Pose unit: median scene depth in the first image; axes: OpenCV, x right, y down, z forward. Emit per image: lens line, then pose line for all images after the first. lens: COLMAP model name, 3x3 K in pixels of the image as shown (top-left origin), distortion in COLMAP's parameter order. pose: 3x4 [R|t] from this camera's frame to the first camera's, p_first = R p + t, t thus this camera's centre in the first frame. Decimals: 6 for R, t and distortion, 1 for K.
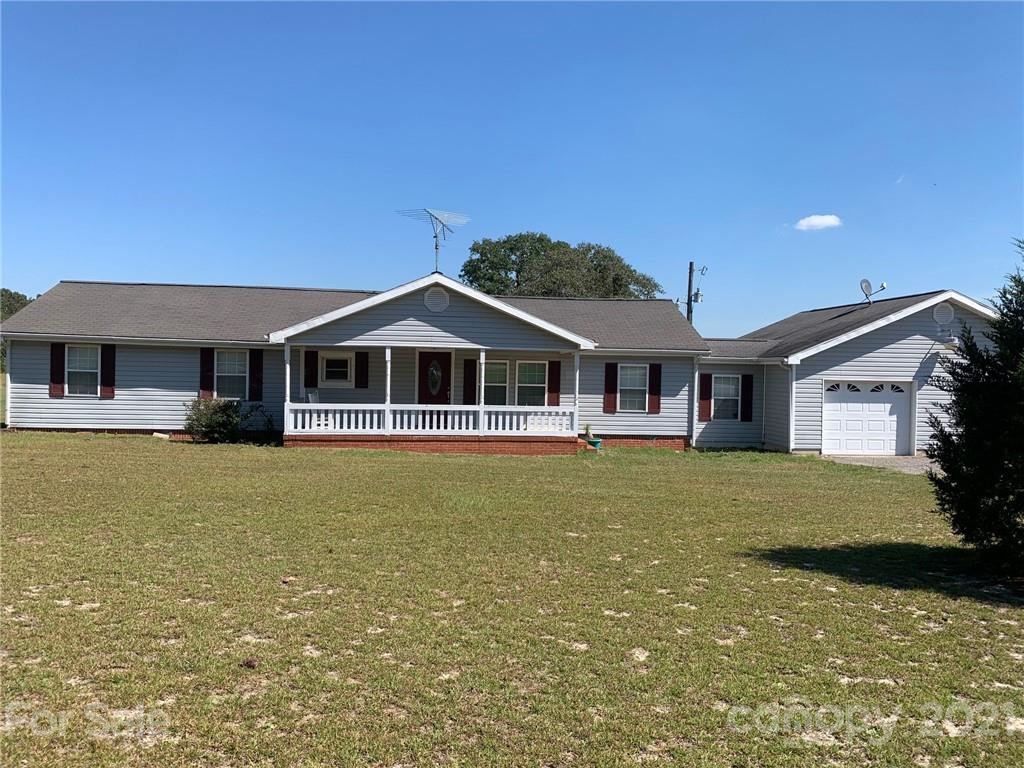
lens RADIAL K [[782.9, 0, 512.0], [0, 782.9, 384.0], [0, 0, 1]] dist [0.114673, -0.247527]
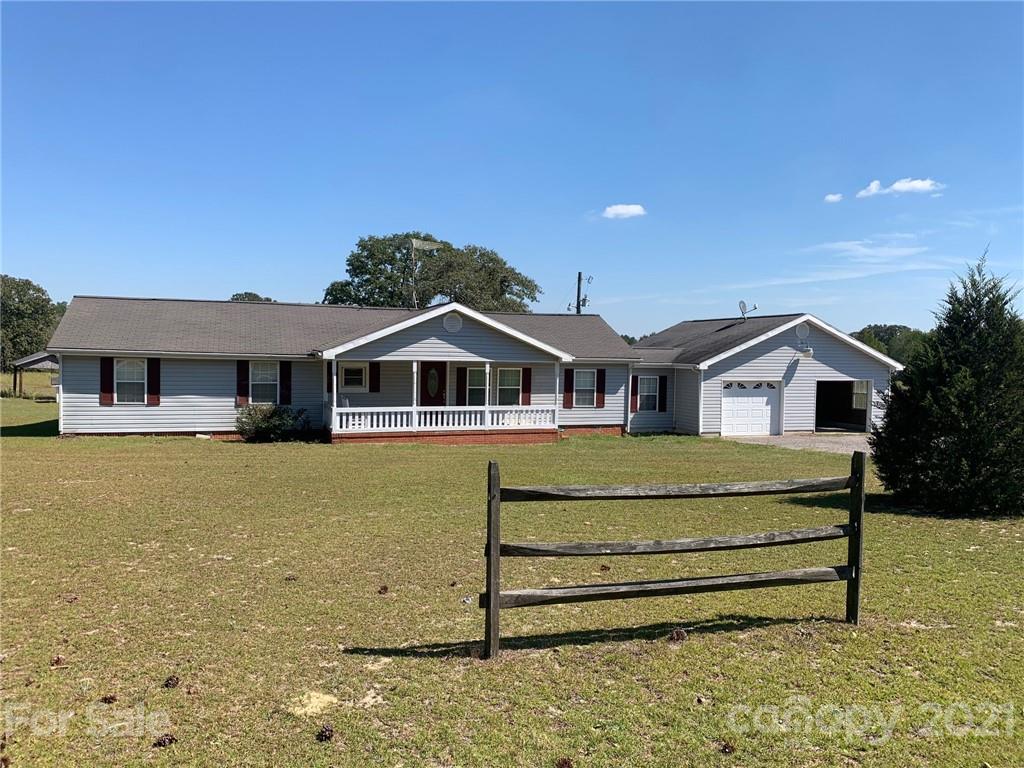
lens RADIAL K [[782.9, 0, 512.0], [0, 782.9, 384.0], [0, 0, 1]] dist [0.114673, -0.247527]
pose [[0.974041, -0.013241, 0.225986, -0.258816], [0.007446, 0.999622, 0.026478, -0.037836], [-0.226251, -0.024108, 0.973771, -0.220161]]
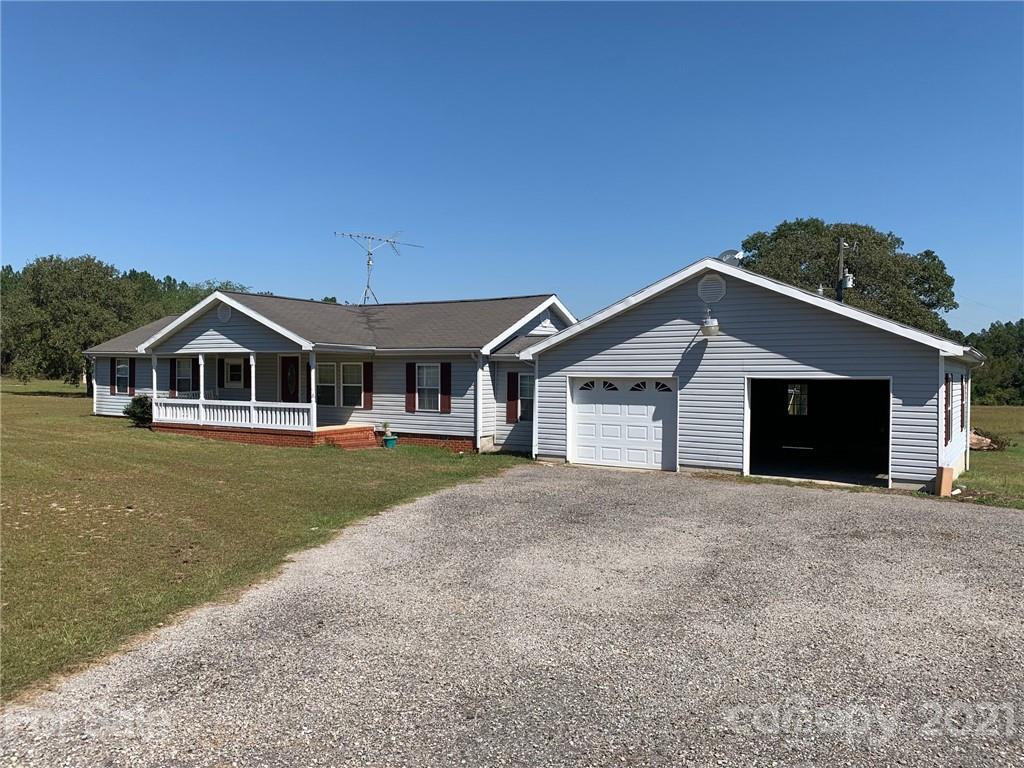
lens RADIAL K [[782.9, 0, 512.0], [0, 782.9, 384.0], [0, 0, 1]] dist [0.114673, -0.247527]
pose [[0.782742, -0.006680, -0.622310, 0.898157], [-0.003862, 0.999871, -0.015591, 0.016505], [0.622334, 0.014607, 0.782615, 0.293800]]
